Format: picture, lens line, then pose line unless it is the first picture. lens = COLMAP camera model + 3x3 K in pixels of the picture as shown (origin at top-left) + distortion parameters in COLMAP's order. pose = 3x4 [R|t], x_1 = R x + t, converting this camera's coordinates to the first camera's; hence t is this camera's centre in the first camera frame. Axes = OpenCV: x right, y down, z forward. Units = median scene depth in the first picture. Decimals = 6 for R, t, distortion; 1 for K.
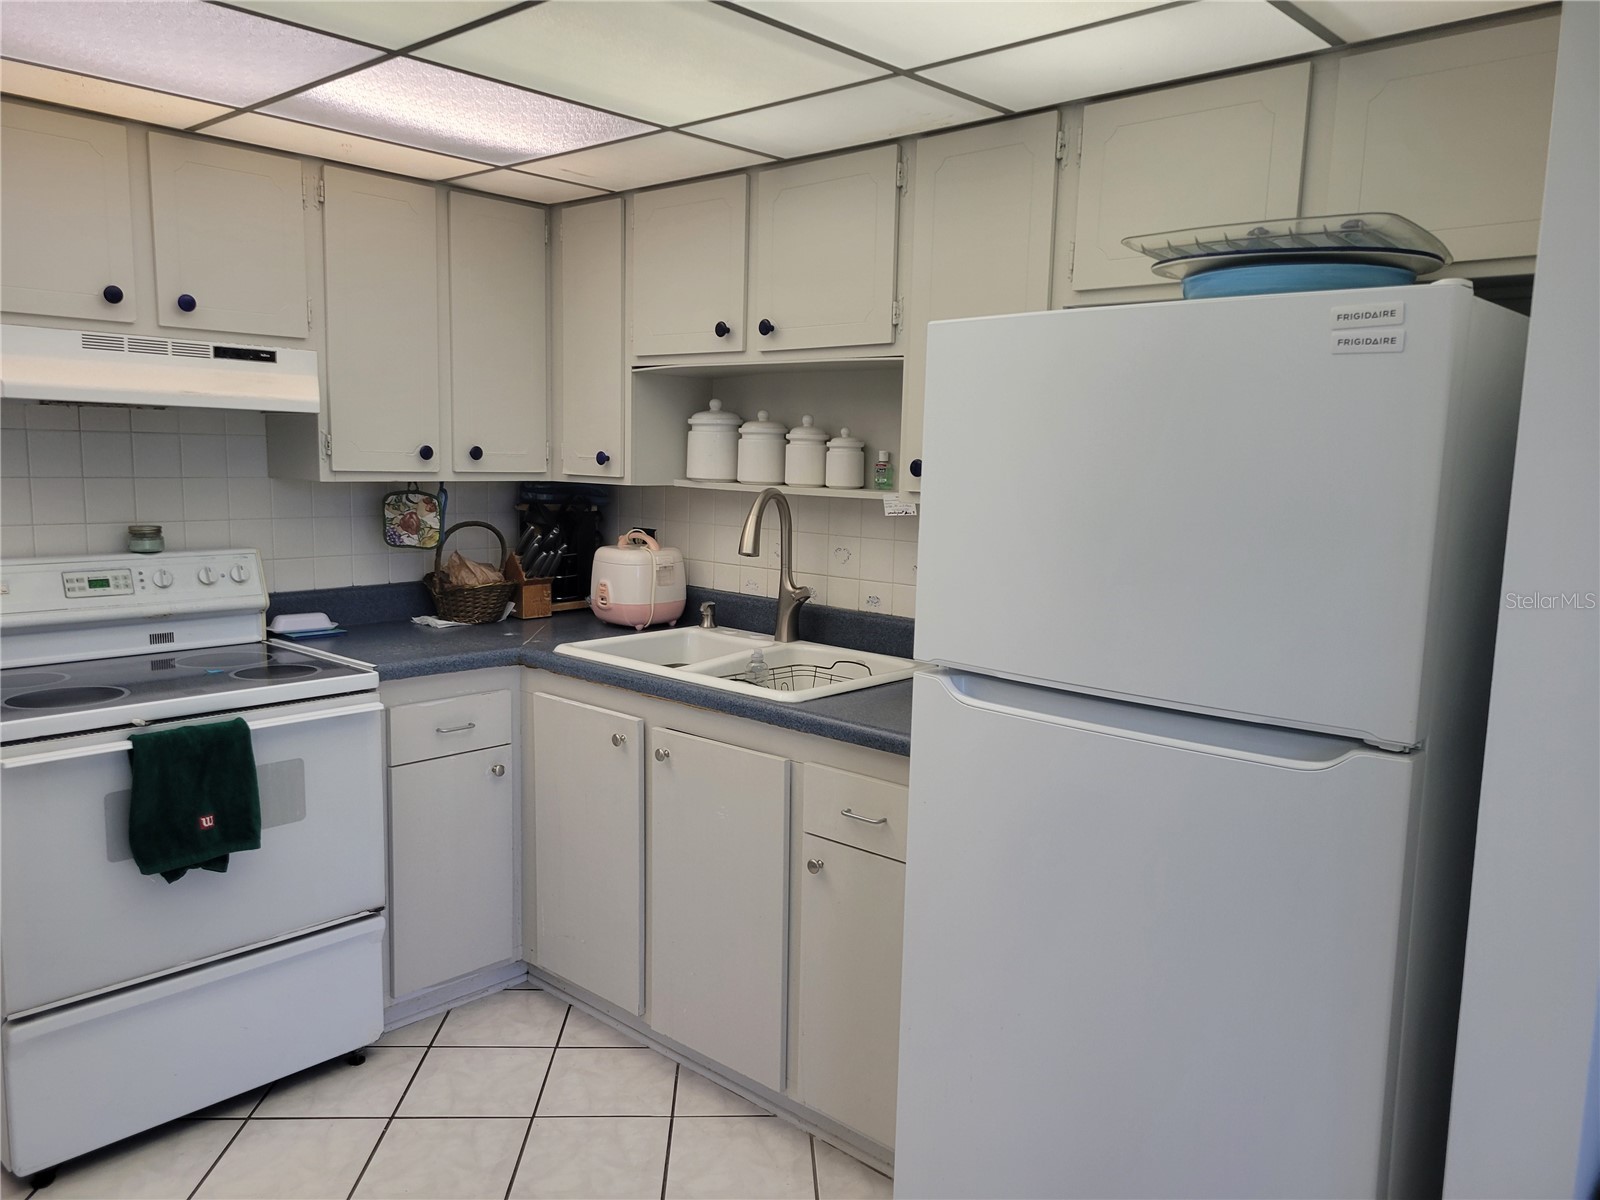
lens RADIAL K [[1189.8, 0, 802.8], [0, 1189.8, 607.7], [0, 0, 1]] dist [0.056362, -0.042822]
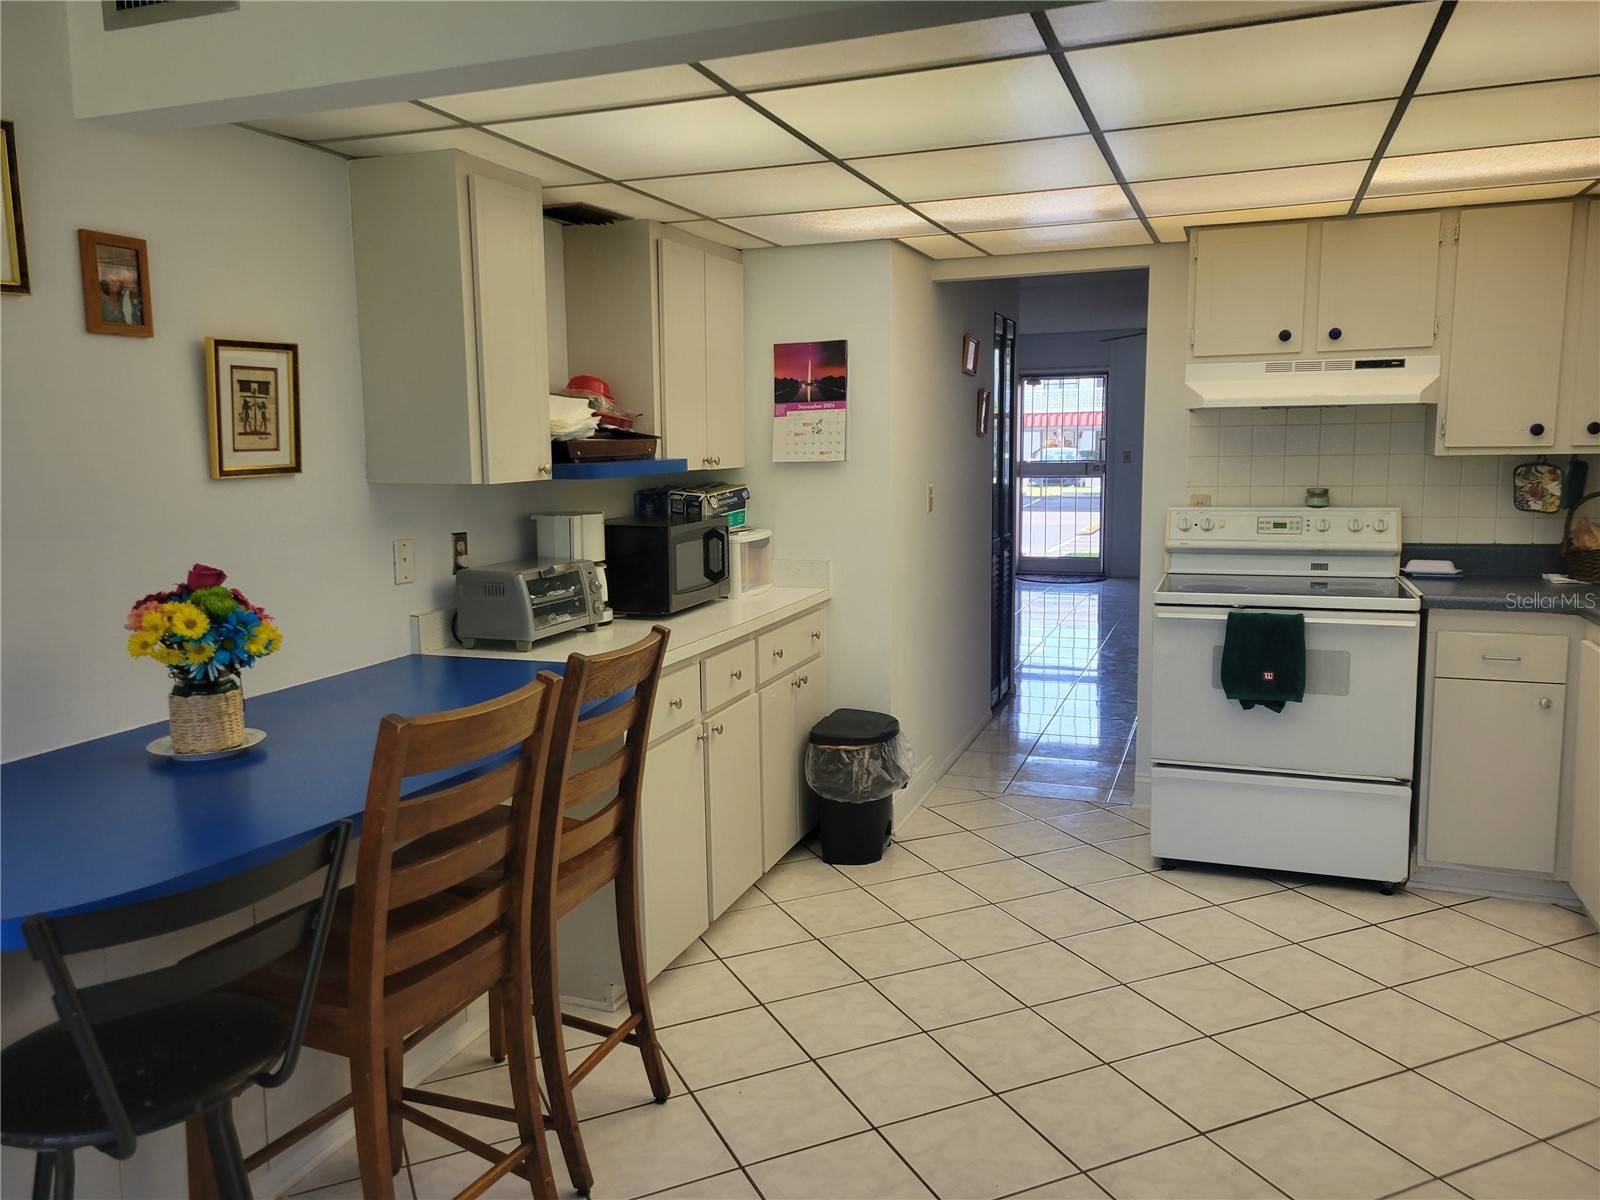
lens RADIAL K [[1189.8, 0, 795.7], [0, 1189.8, 594.1], [0, 0, 1]] dist [0.056362, -0.042822]
pose [[0.373855, 0.091392, -0.922973, 0.584367], [-0.098992, 0.993381, 0.058267, 0.037786], [0.922189, 0.069584, 0.380428, -0.125830]]
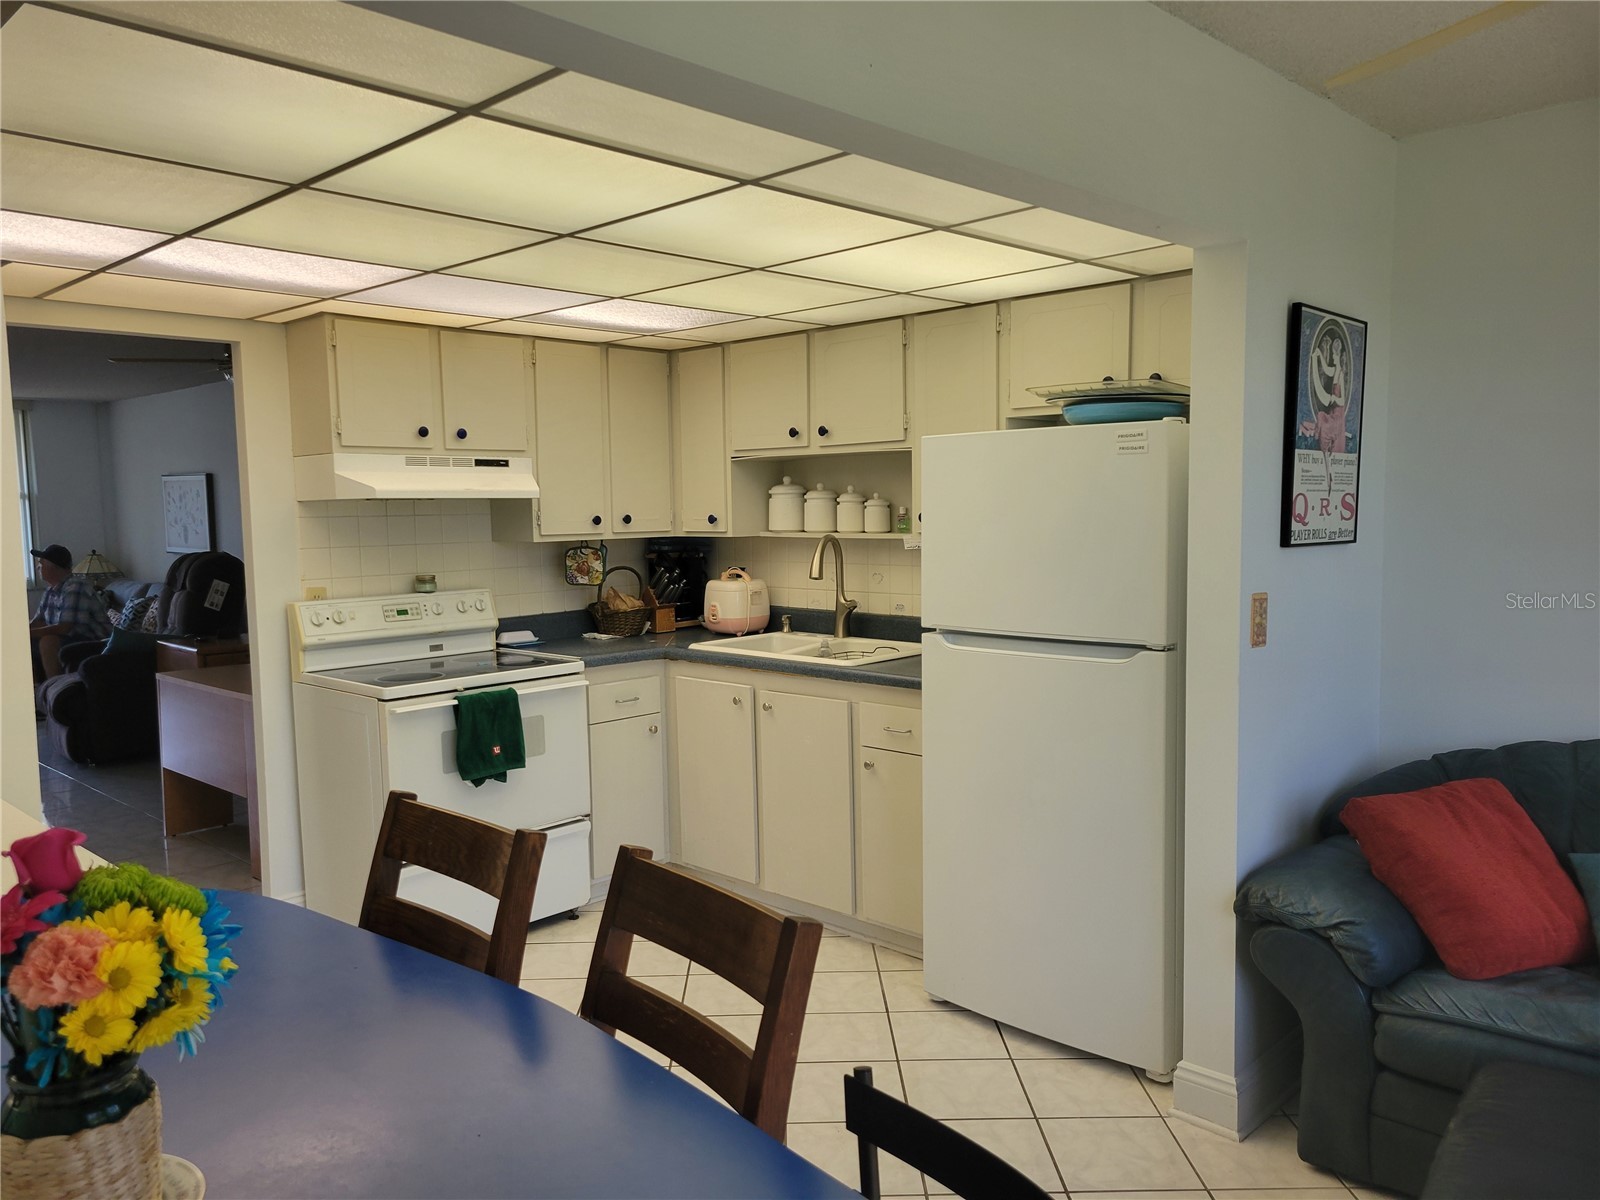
lens RADIAL K [[1189.8, 0, 806.9], [0, 1189.8, 605.4], [0, 0, 1]] dist [0.056362, -0.042822]
pose [[0.998993, -0.037596, -0.024481, -0.021871], [0.036429, 0.998253, -0.046509, 0.061905], [0.026187, 0.045570, 0.998618, -0.533055]]
